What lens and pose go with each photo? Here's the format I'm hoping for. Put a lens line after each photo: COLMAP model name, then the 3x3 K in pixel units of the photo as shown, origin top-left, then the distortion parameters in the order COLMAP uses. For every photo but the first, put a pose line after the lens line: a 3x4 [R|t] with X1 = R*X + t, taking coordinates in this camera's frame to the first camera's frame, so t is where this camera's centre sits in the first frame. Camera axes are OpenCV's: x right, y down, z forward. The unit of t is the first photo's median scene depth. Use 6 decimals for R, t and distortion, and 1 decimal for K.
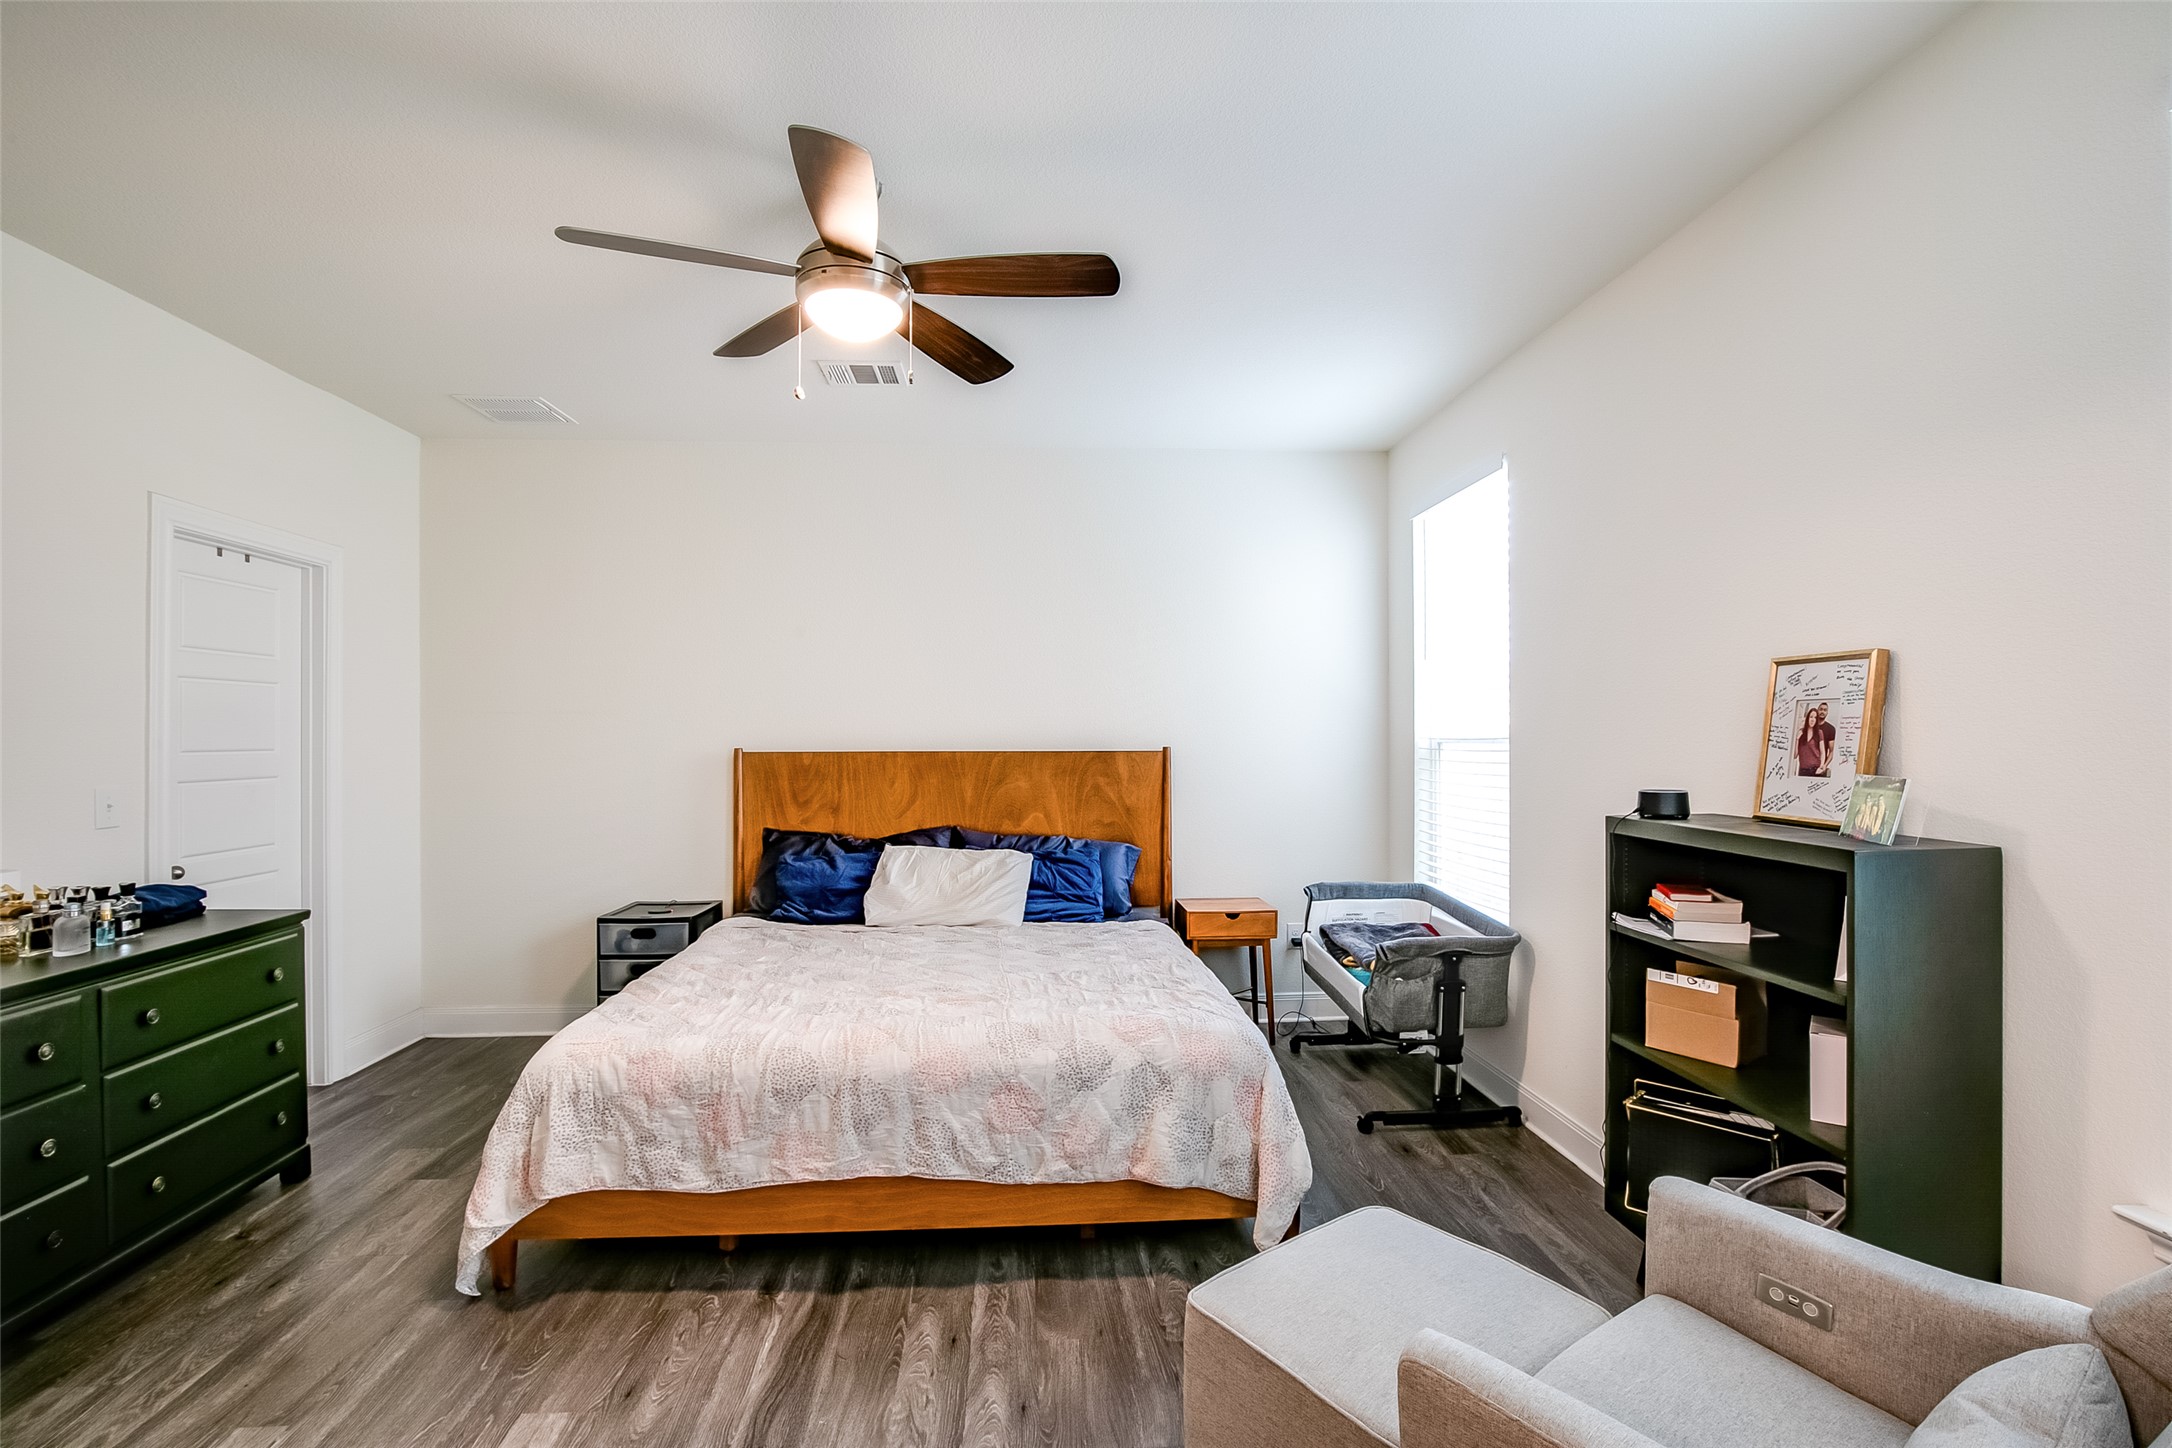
lens RADIAL K [[983.9, 0, 1083.8], [0, 983.9, 735.5], [0, 0, 1]] dist [-0.032170, 0.000067]
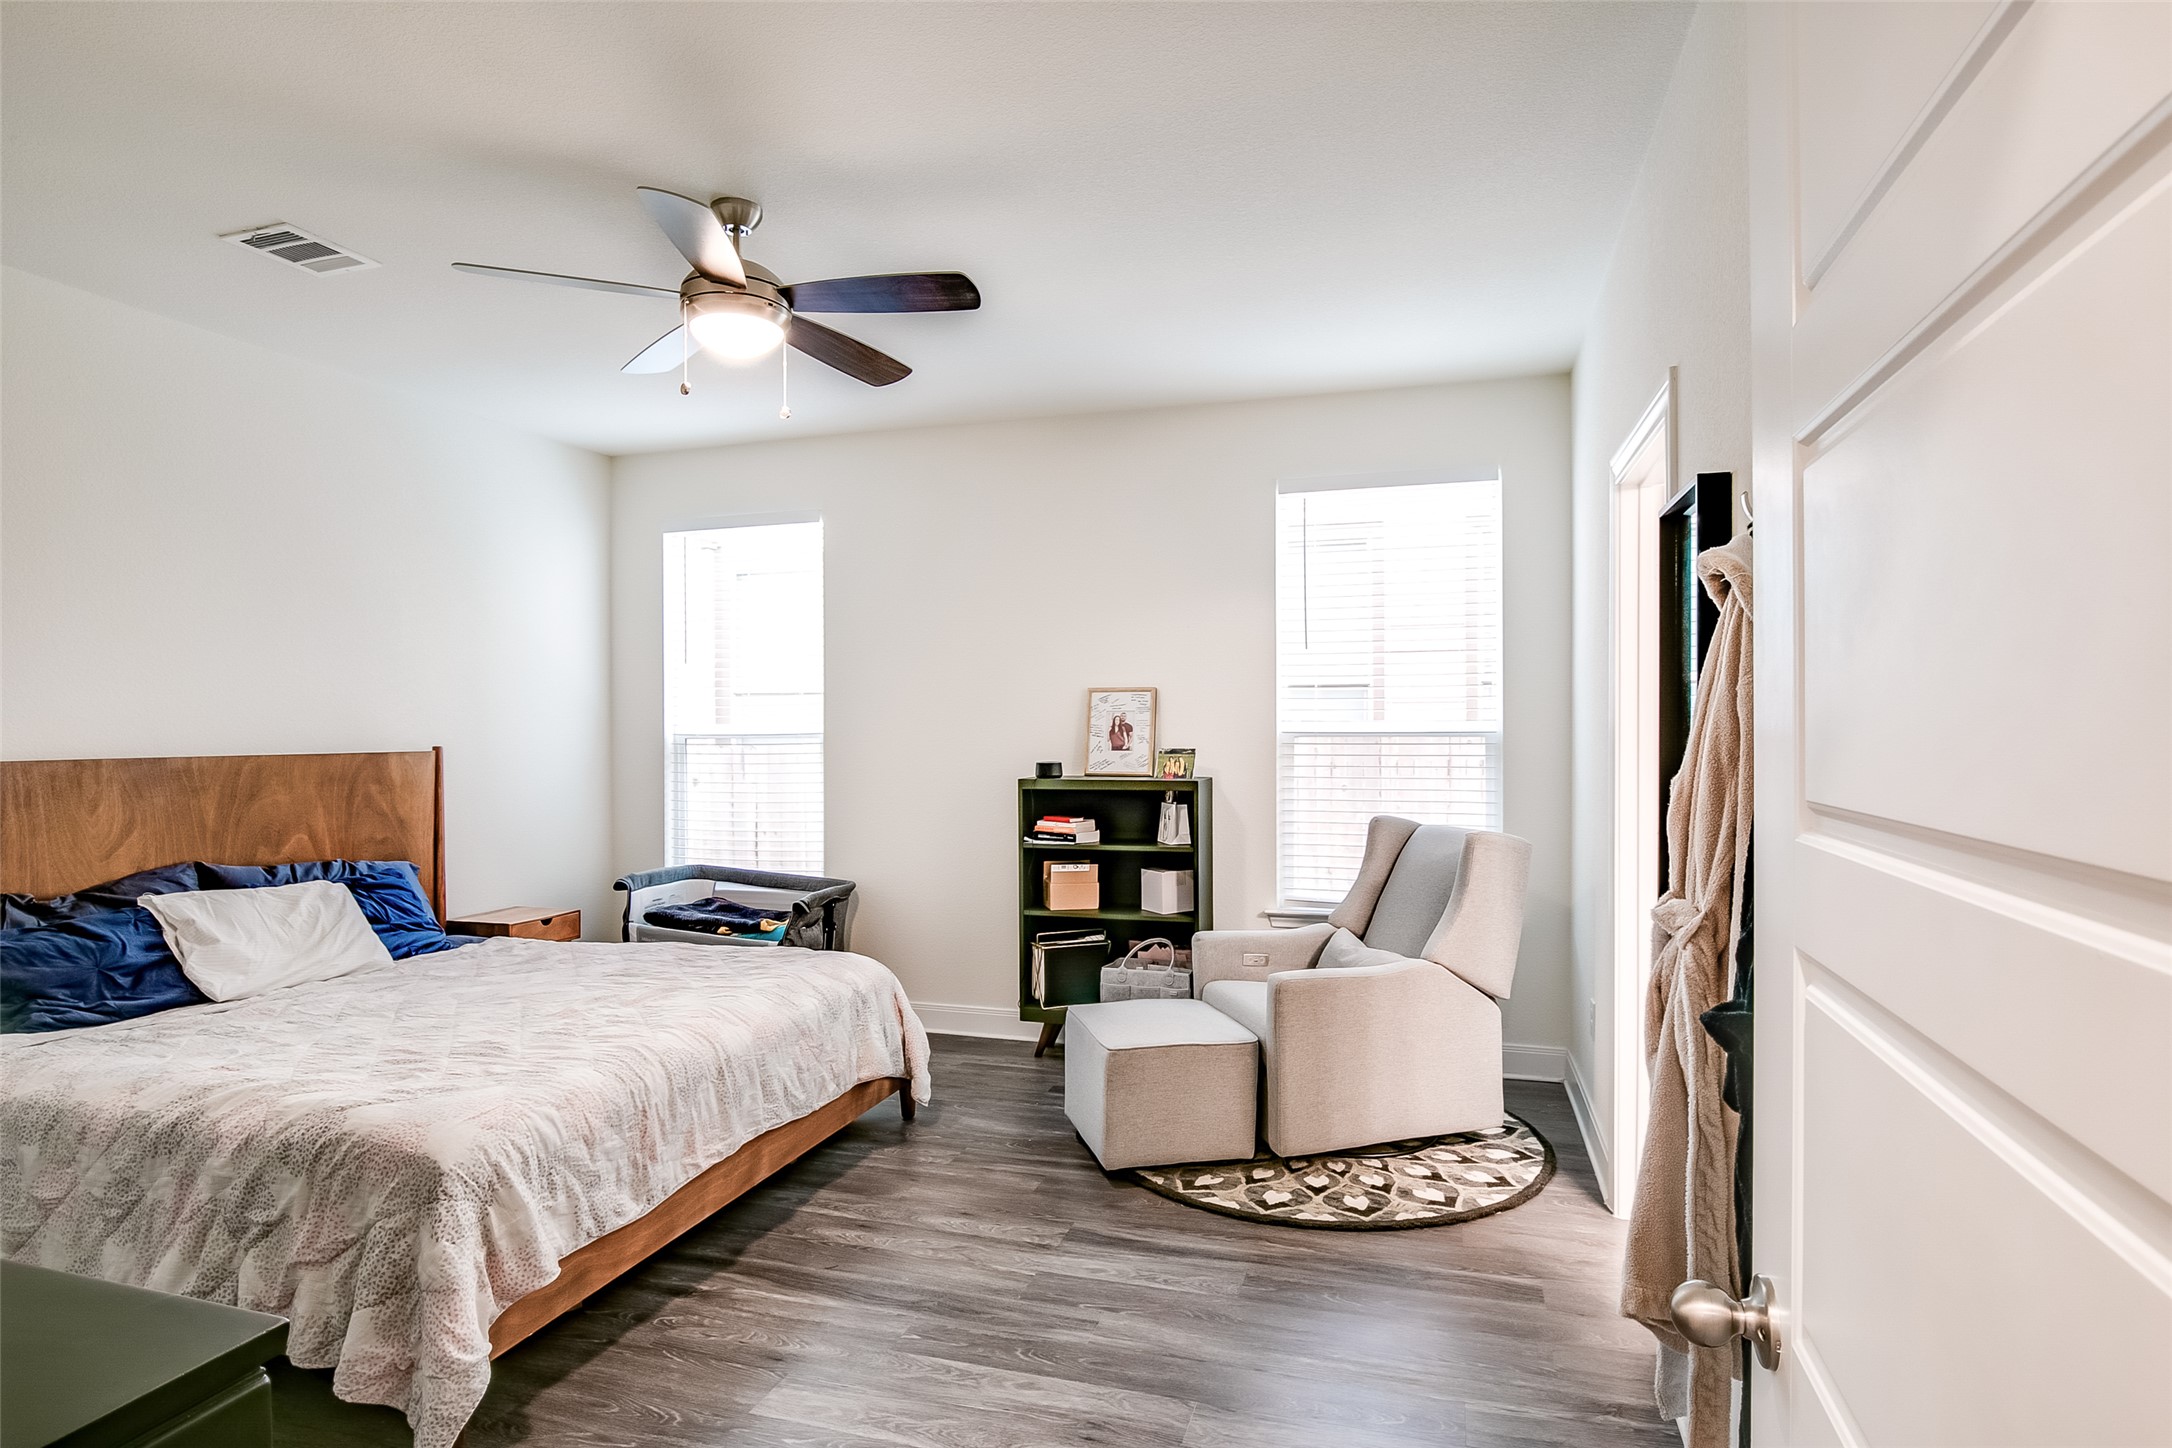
lens RADIAL K [[1140.6, 0, 1086.0], [0, 1140.6, 724.0], [0, 0, 1]] dist [-0.018039, 0.000078]
pose [[0.371626, 0.001654, 0.928381, -1.205695], [0.005660, 0.999976, -0.004047, -0.001830], [-0.928365, 0.006758, 0.371607, 0.179555]]
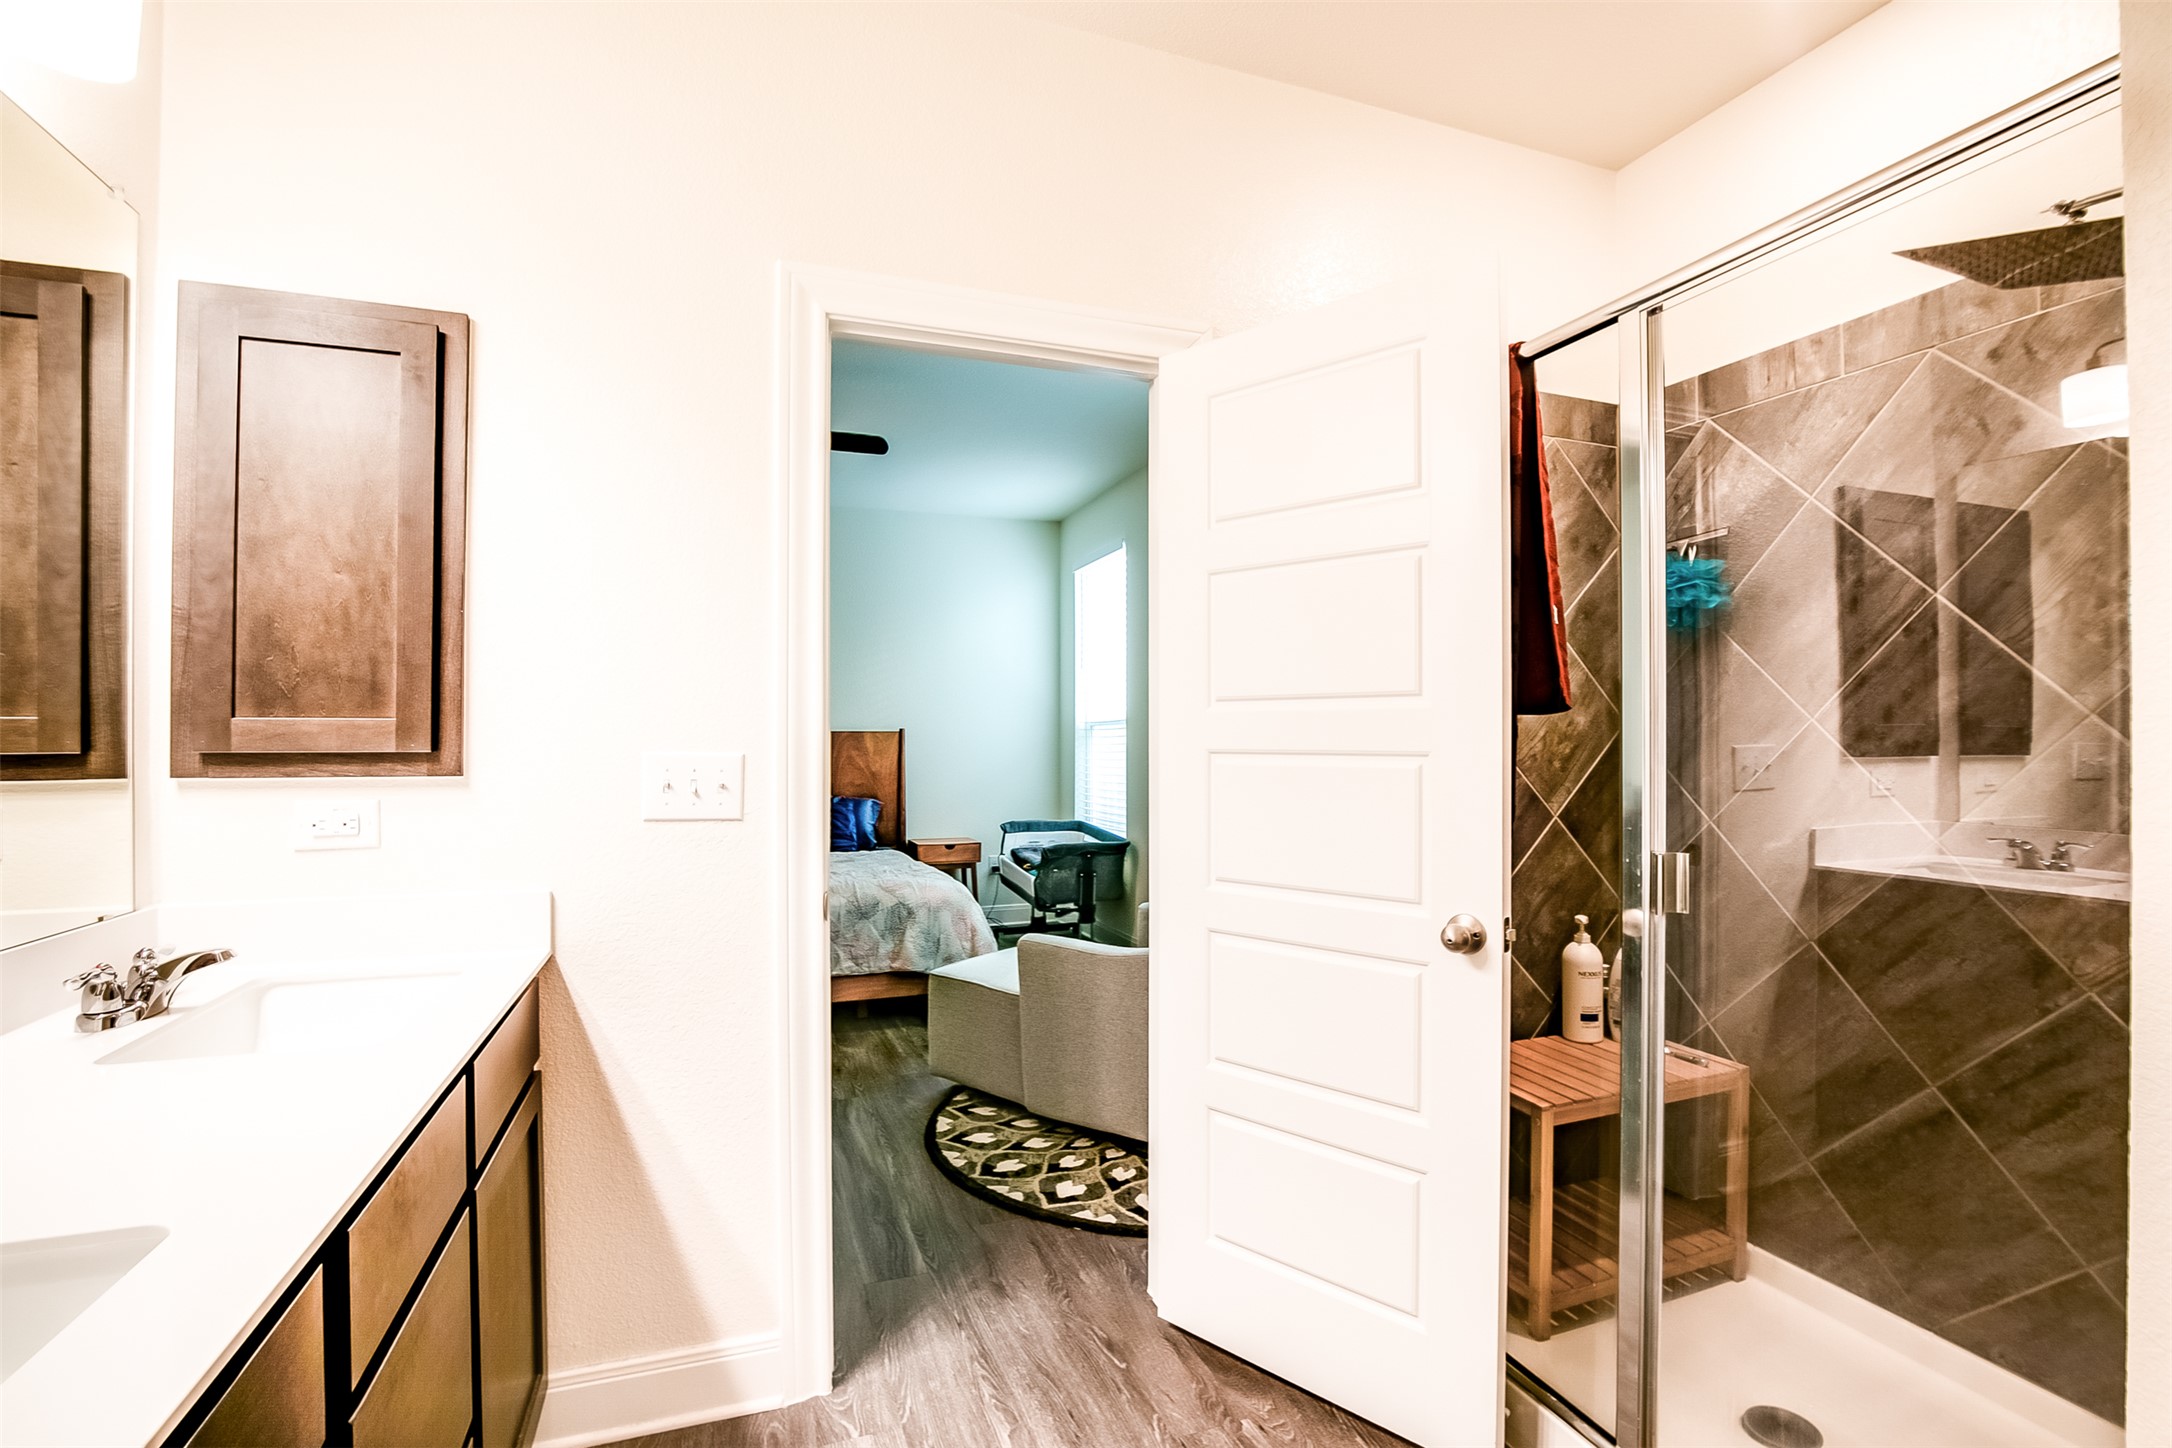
lens RADIAL K [[983.9, 0, 1083.8], [0, 983.9, 735.5], [0, 0, 1]] dist [-0.032170, 0.000067]
pose [[0.959276, 0.003438, 0.282449, -0.113314], [-0.001846, 0.999981, -0.005900, 0.055743], [-0.282464, 0.005138, 0.959264, -0.726364]]
